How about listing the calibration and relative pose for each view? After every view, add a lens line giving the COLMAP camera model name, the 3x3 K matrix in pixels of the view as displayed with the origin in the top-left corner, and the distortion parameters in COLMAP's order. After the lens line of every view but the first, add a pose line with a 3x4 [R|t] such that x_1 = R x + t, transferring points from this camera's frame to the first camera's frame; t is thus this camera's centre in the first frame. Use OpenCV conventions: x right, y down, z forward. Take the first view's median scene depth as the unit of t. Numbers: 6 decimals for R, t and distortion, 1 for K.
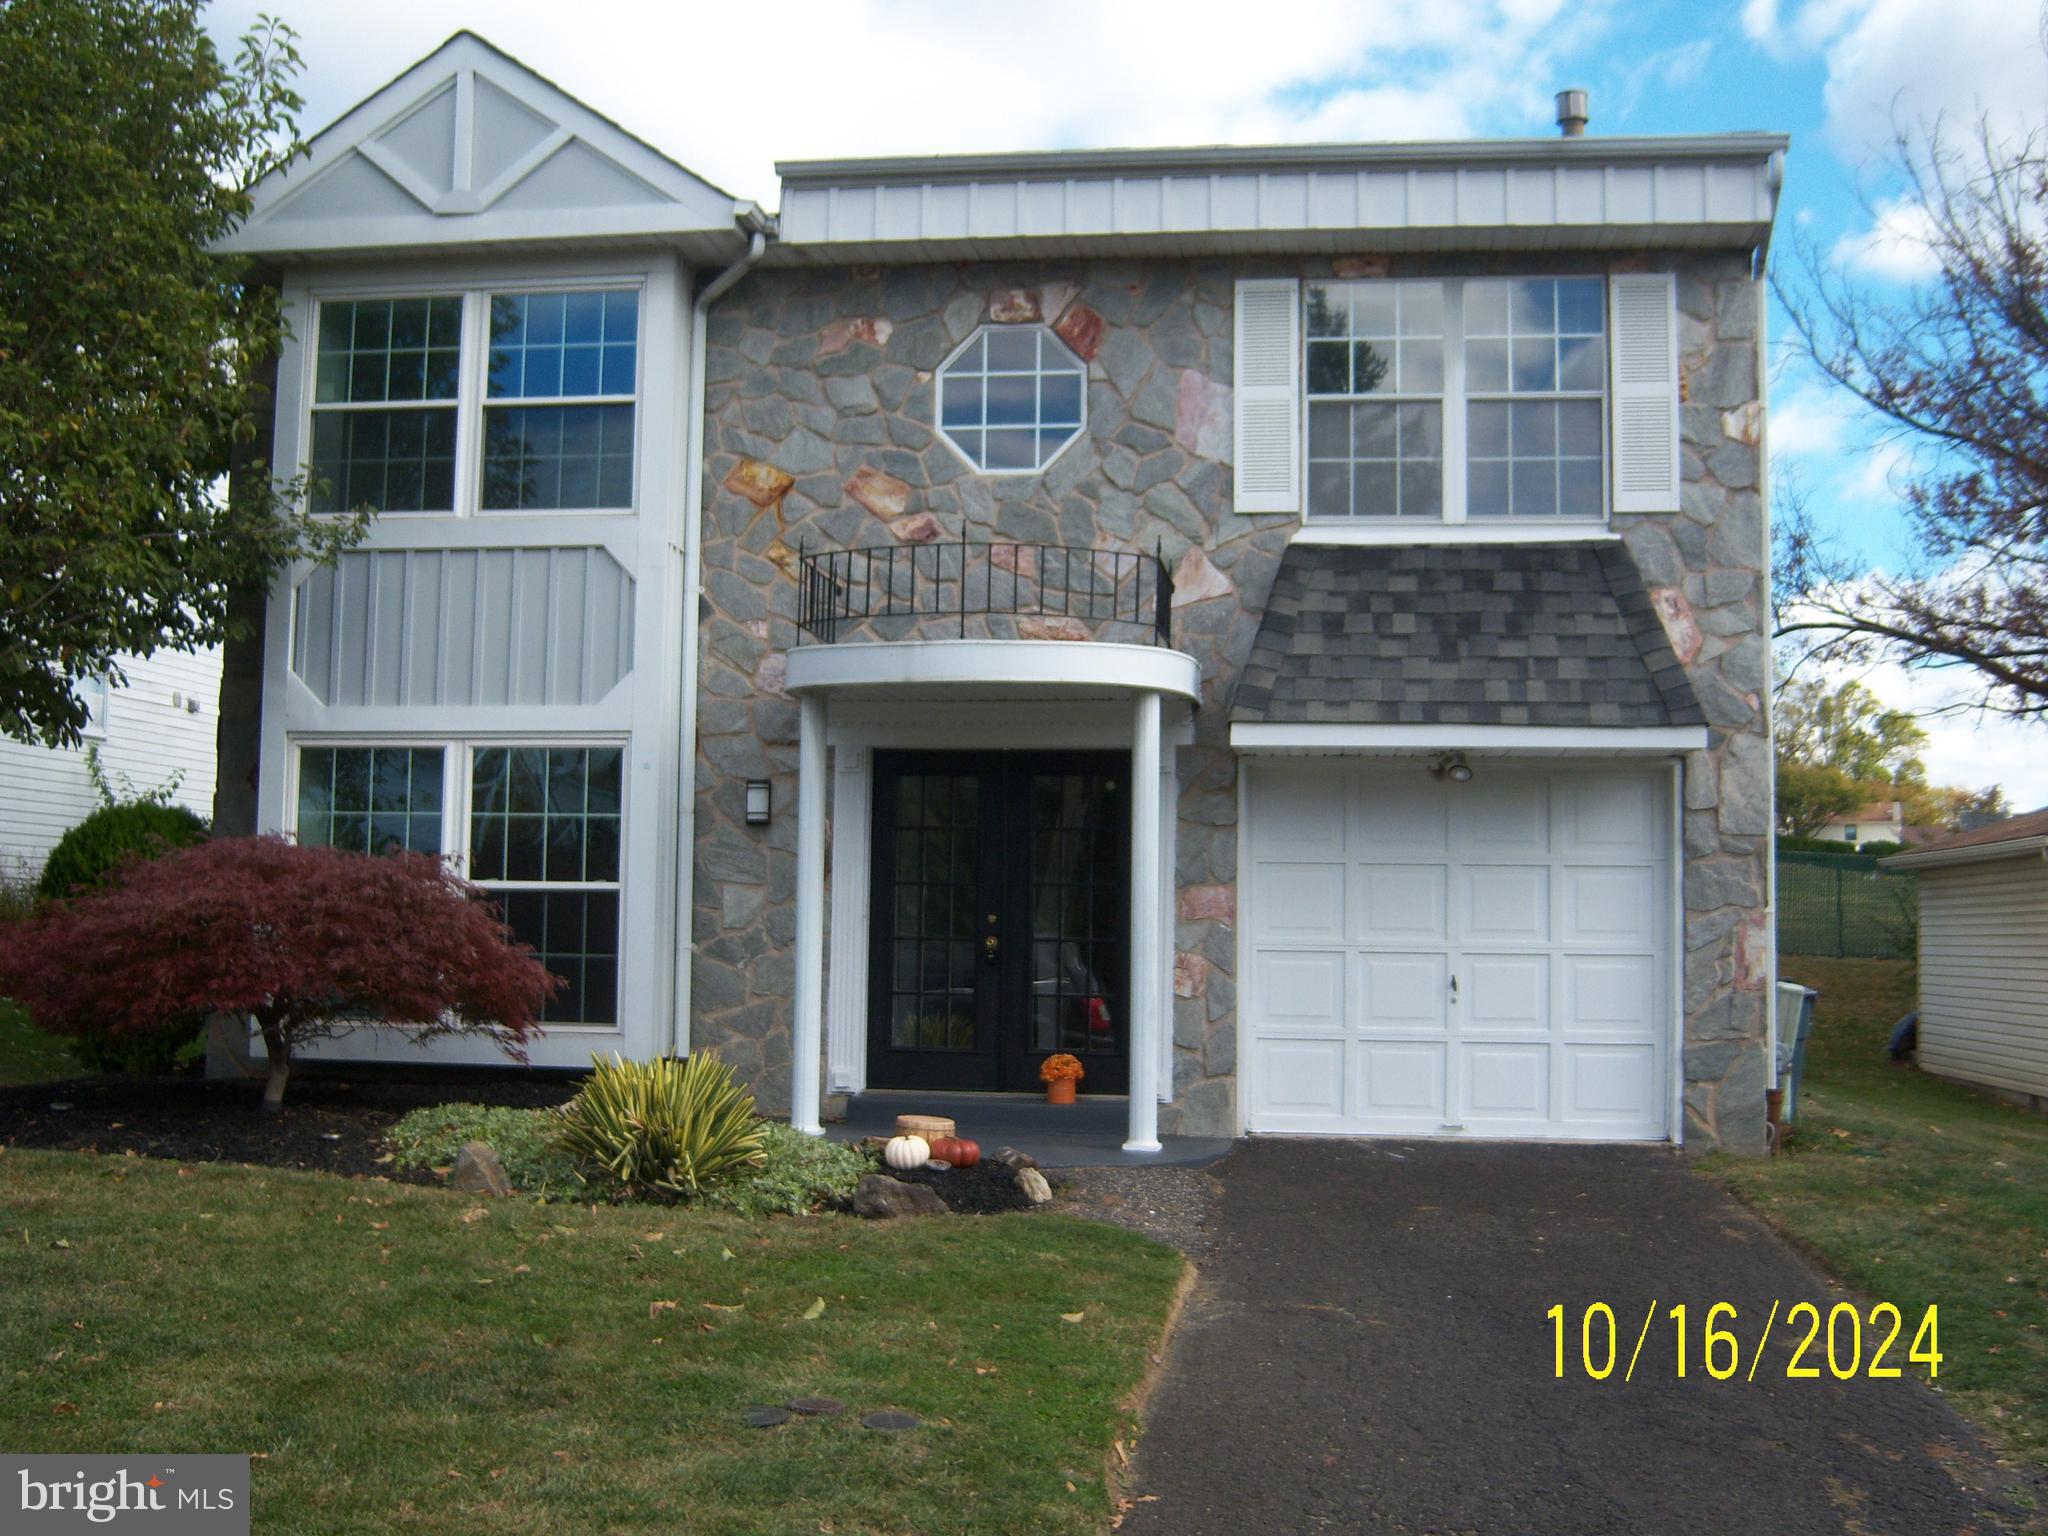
lens RADIAL K [[2189.5, 0, 1024.0], [0, 2189.5, 768.0], [0, 0, 1]] dist [-0.103650, 0.050513]
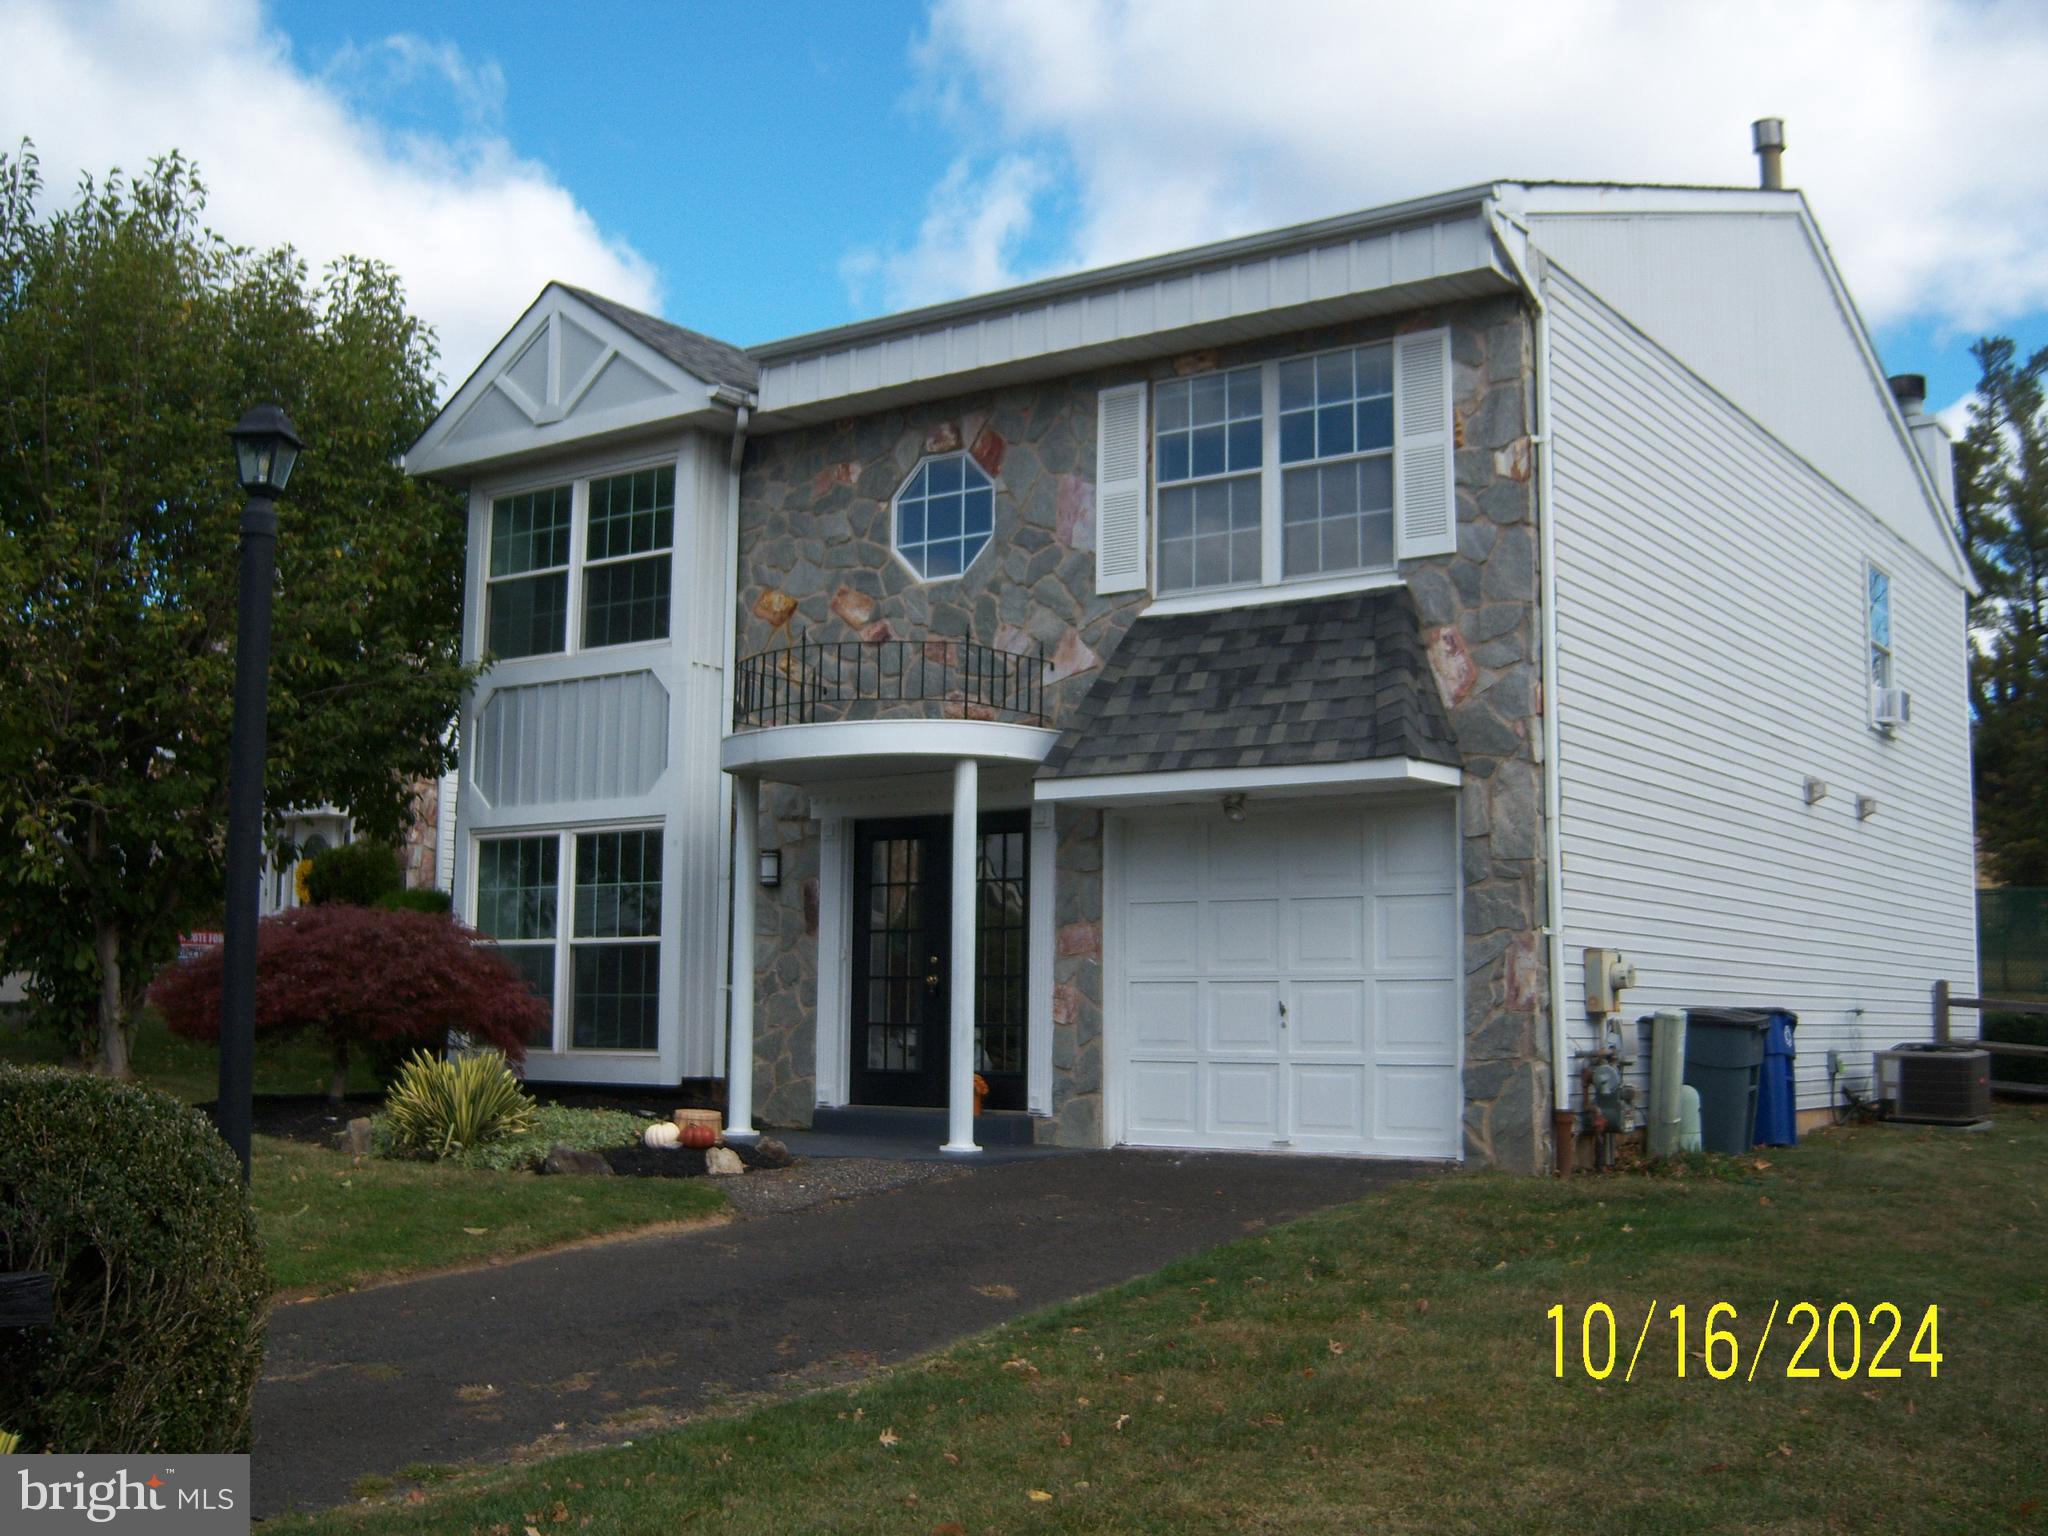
lens RADIAL K [[2189.5, 0, 1024.0], [0, 2189.5, 768.0], [0, 0, 1]] dist [-0.103650, 0.050513]
pose [[0.888842, -0.061507, -0.454067, 0.575903], [0.040369, 0.997608, -0.056113, 0.034970], [0.456432, 0.031545, 0.889199, -0.023223]]
